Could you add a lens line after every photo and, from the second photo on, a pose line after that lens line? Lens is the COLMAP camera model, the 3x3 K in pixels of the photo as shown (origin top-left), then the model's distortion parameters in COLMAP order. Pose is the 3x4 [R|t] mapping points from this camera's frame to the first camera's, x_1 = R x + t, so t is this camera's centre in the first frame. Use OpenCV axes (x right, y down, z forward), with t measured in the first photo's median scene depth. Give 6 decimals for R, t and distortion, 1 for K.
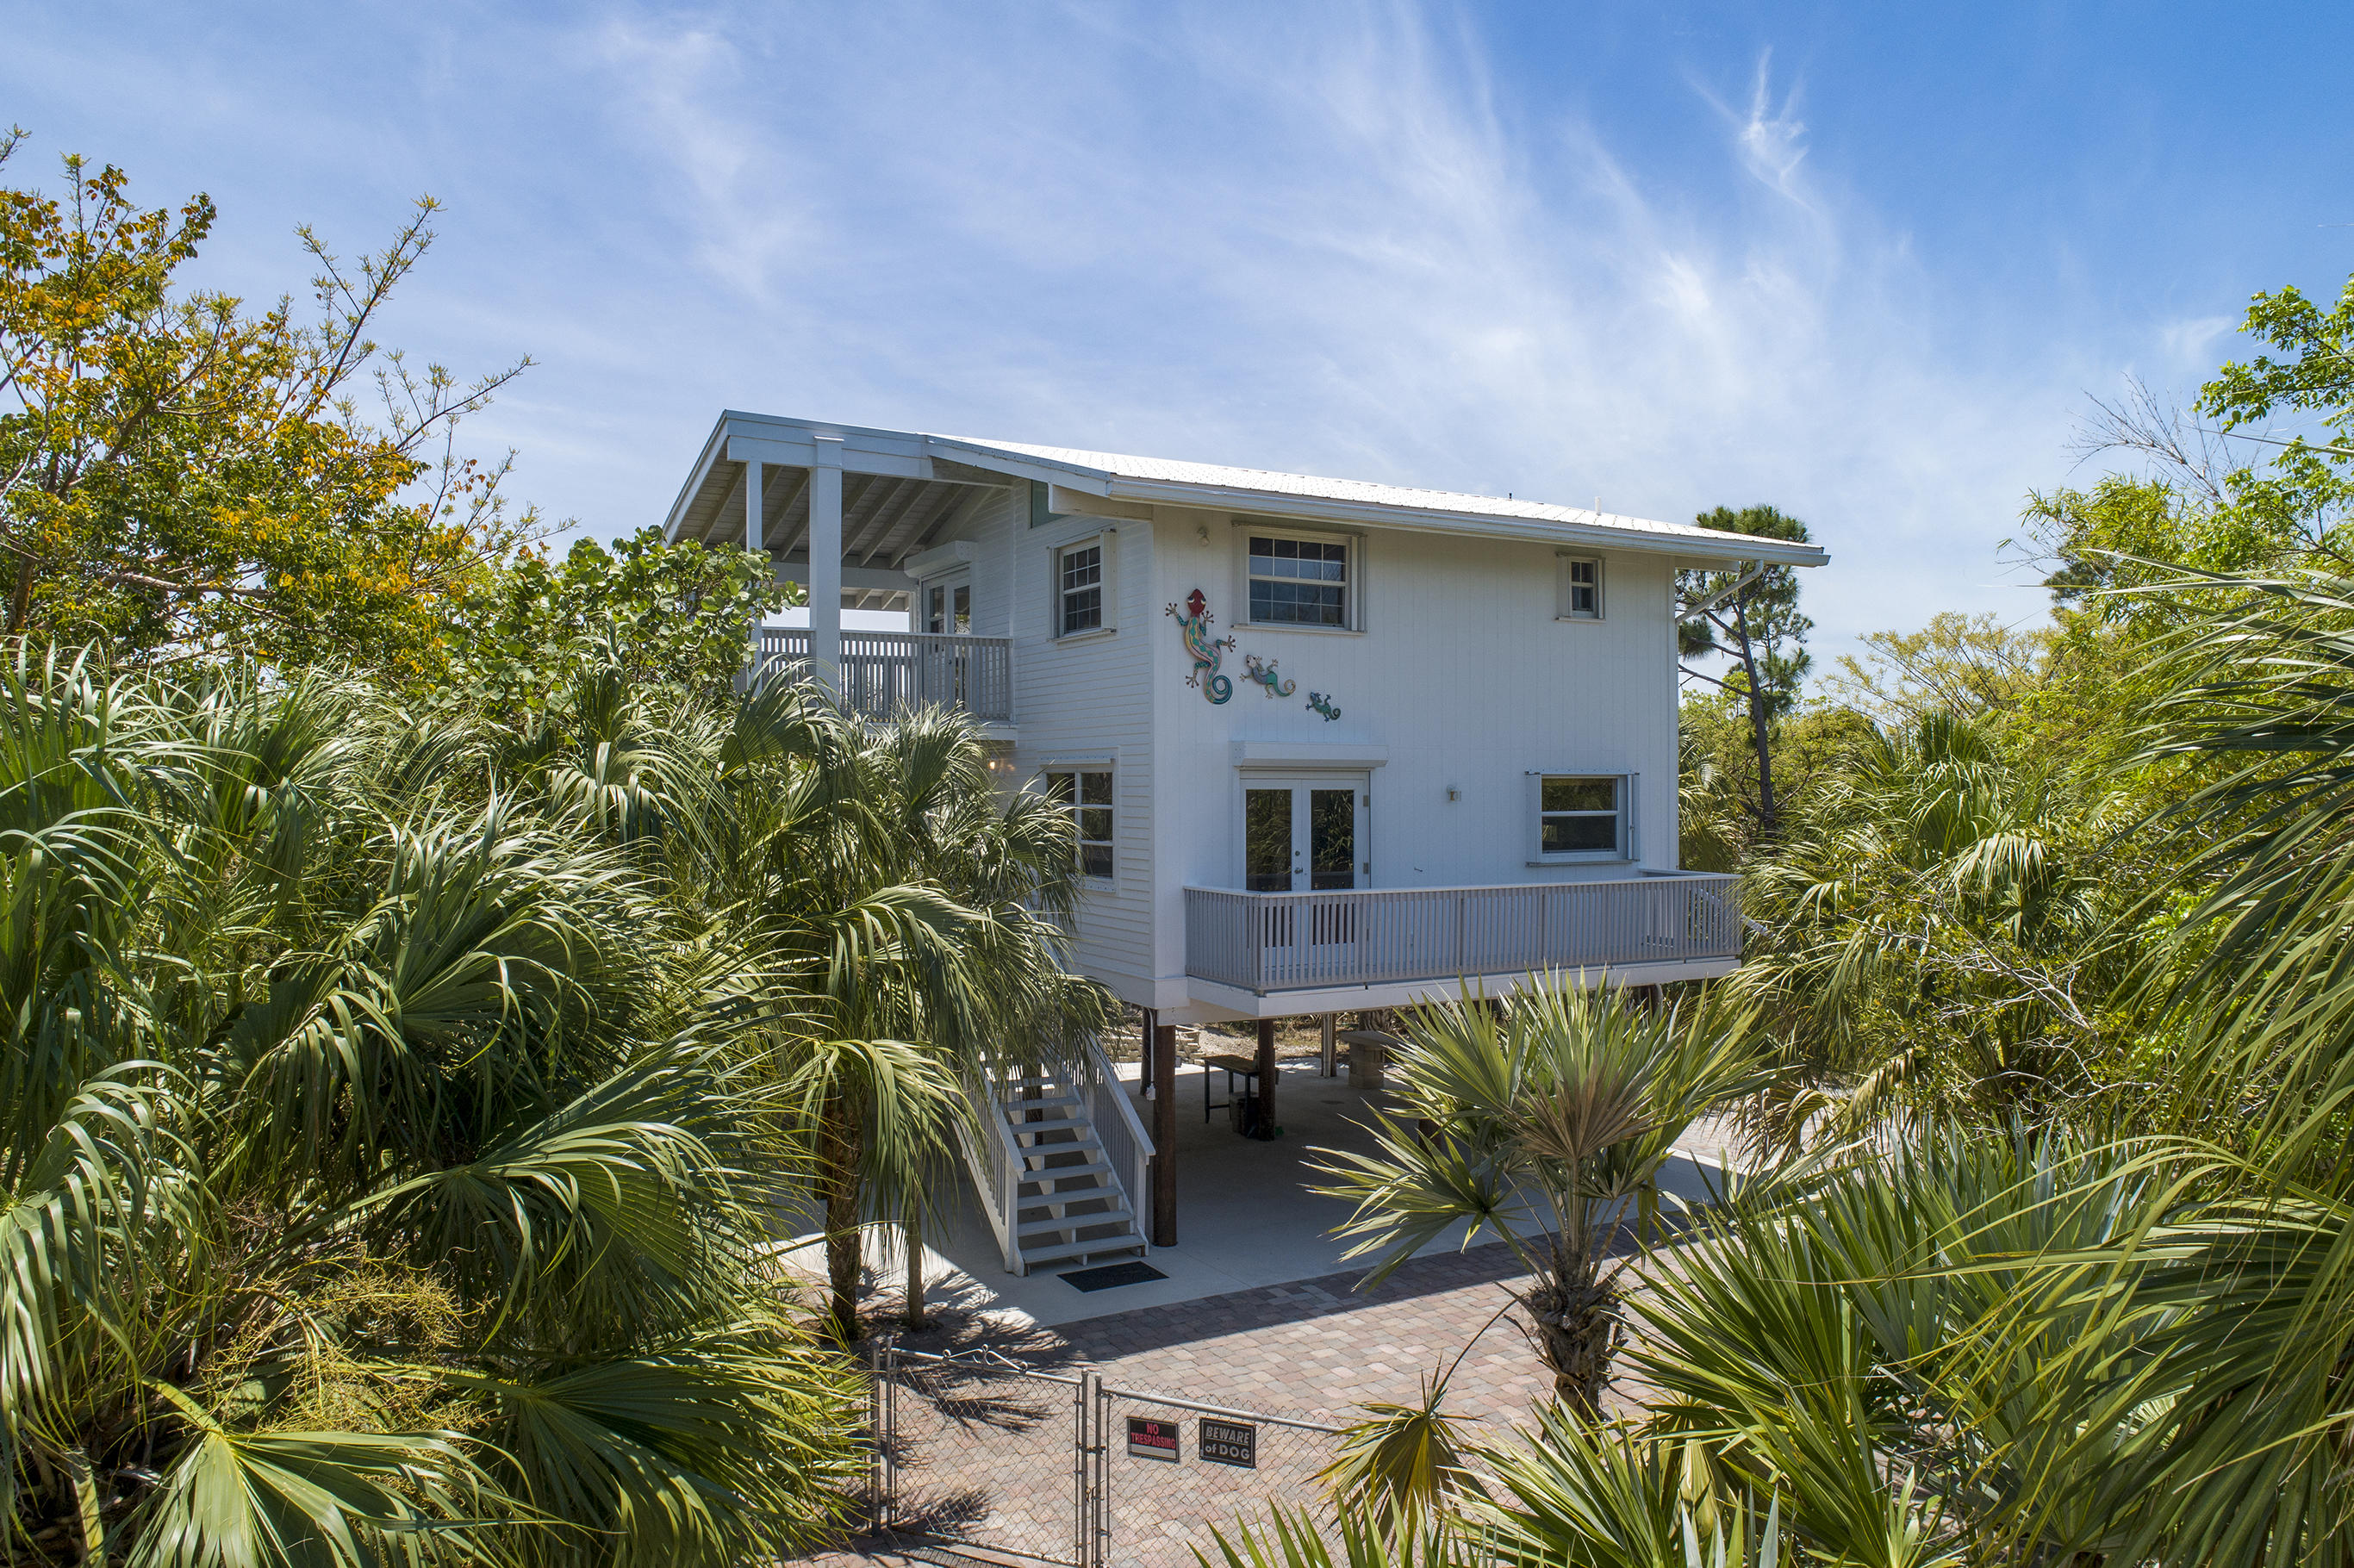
lens RADIAL K [[1695.0, 0, 1177.0], [0, 1695.0, 784.0], [0, 0, 1]] dist [-0.005311, -0.153657]
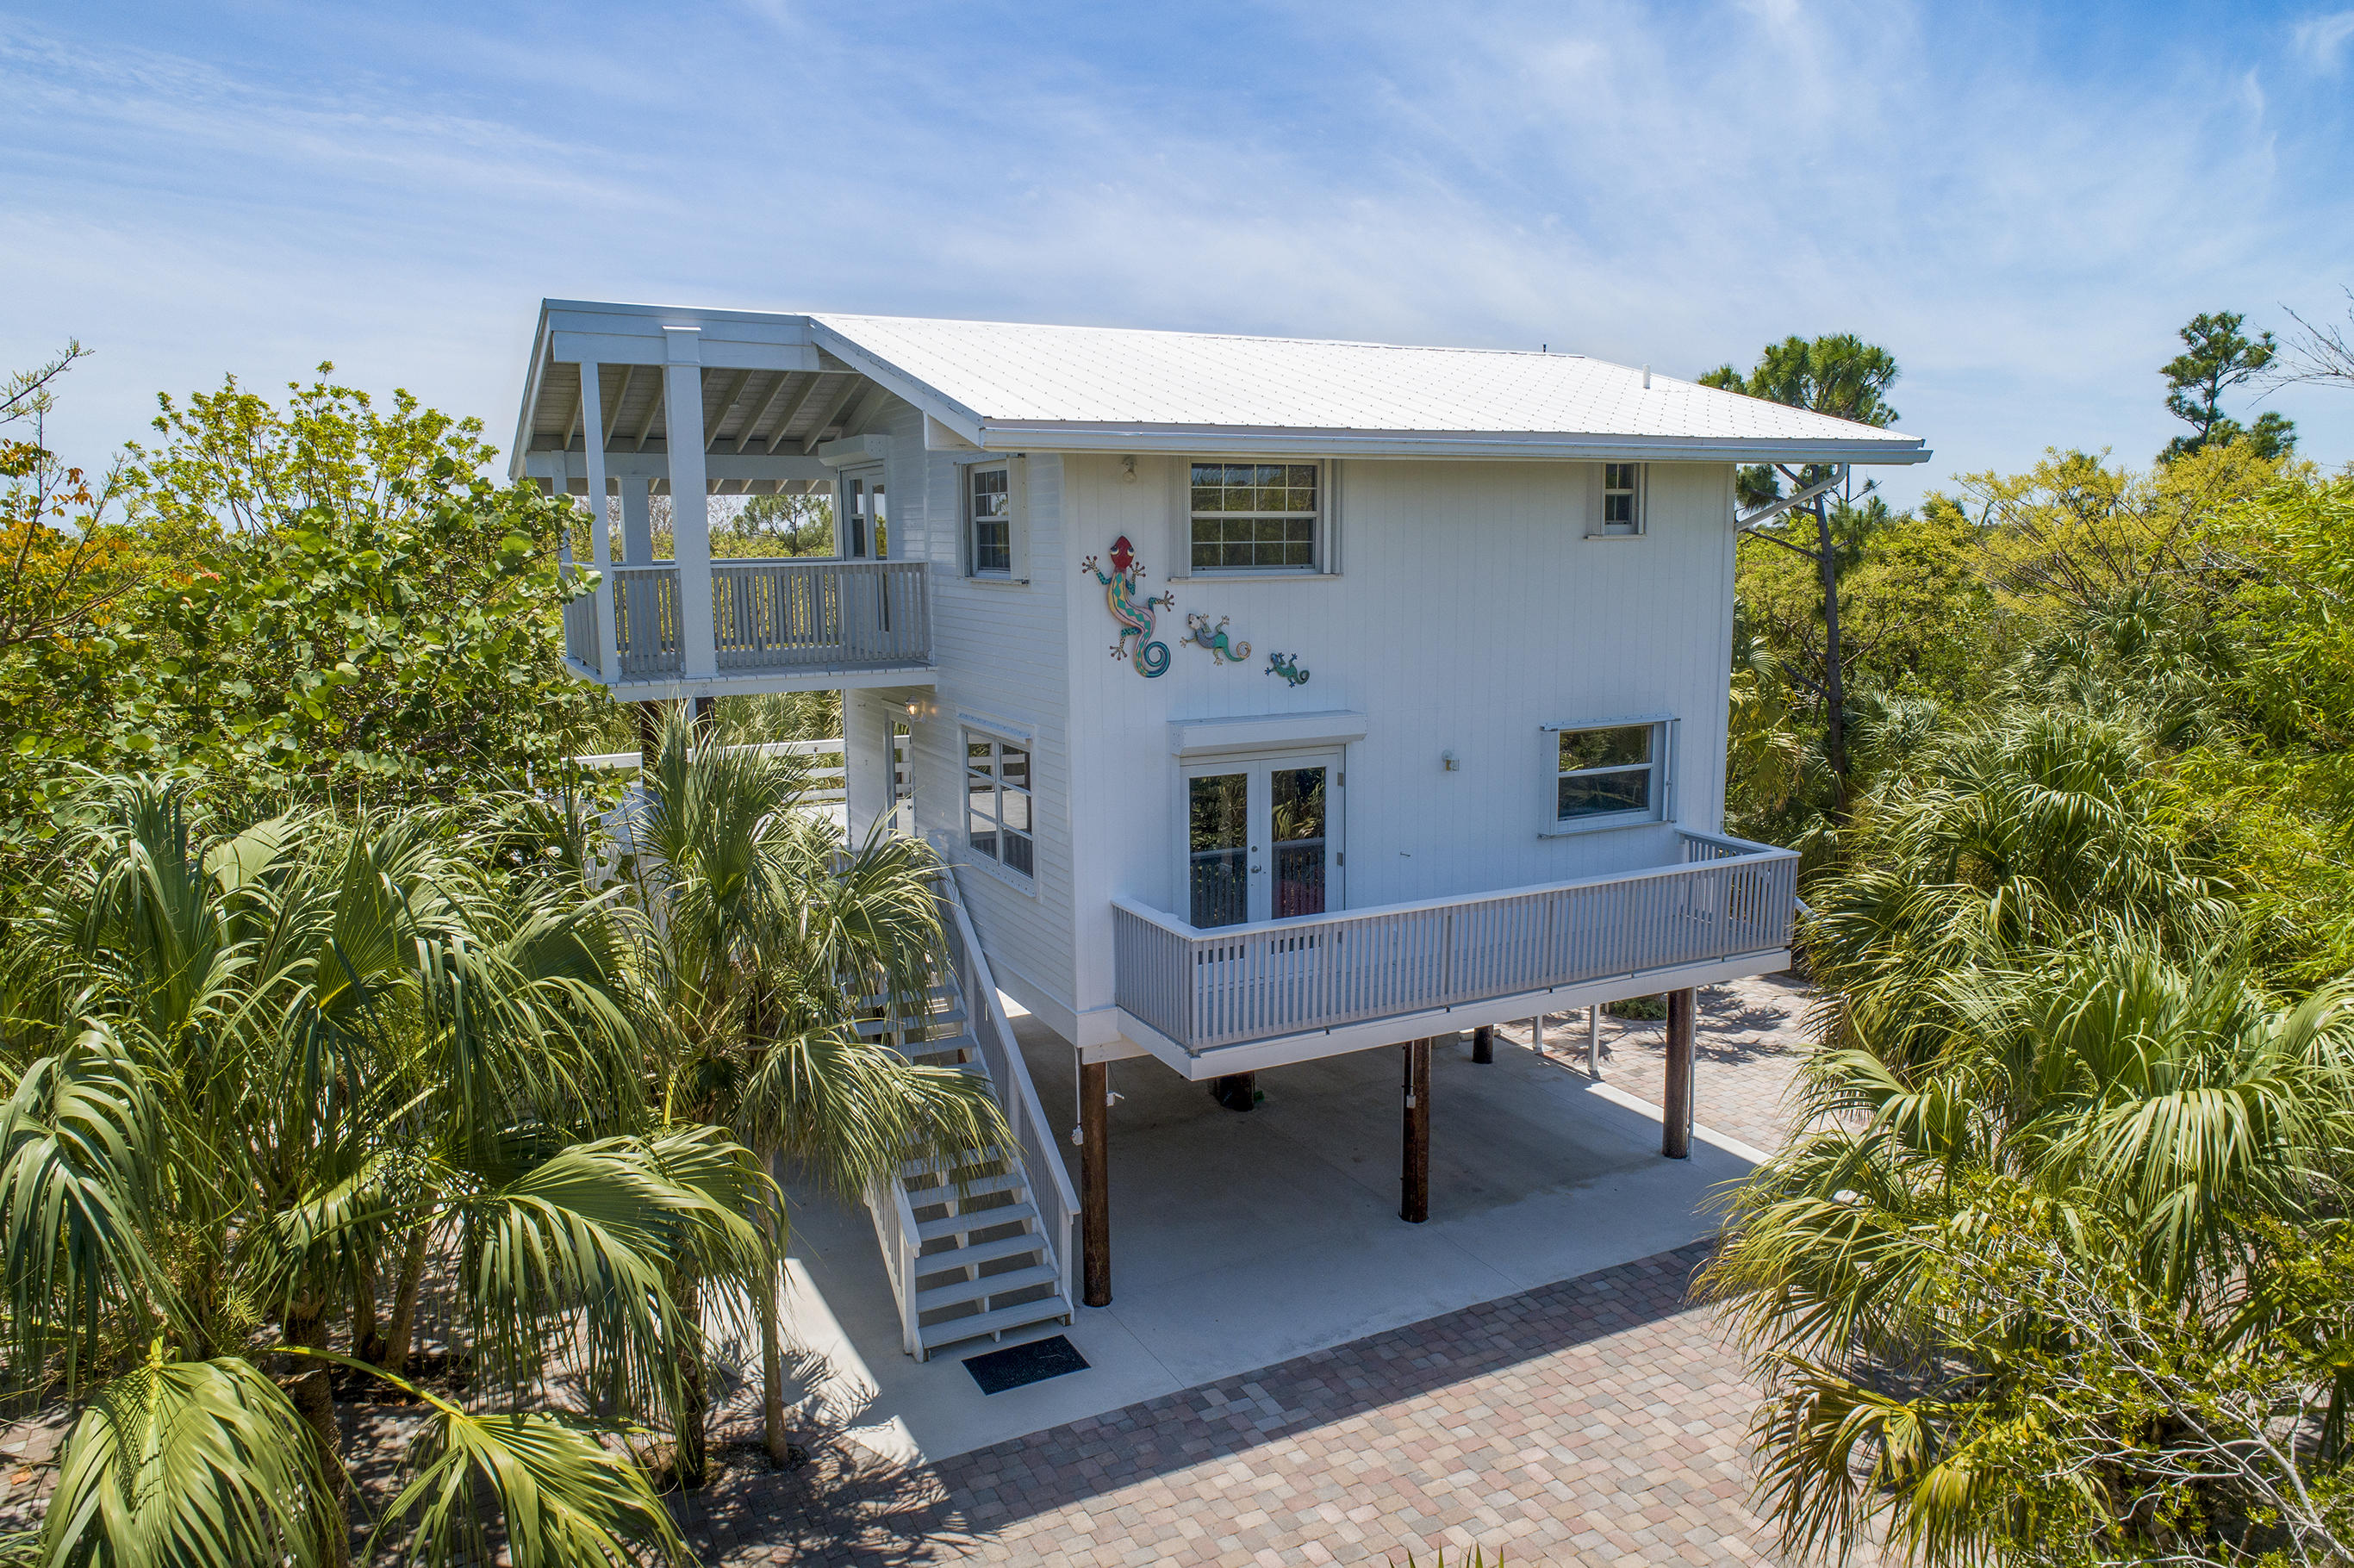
lens RADIAL K [[1614.1, 0, 1177.0], [0, 1614.1, 784.0], [0, 0, 1]] dist [-0.039024, -0.004157]
pose [[0.998953, 0.000054, -0.045747, 0.069033], [0.008217, 0.983521, 0.180606, -0.131888], [0.045003, -0.180793, 0.982491, 0.229269]]
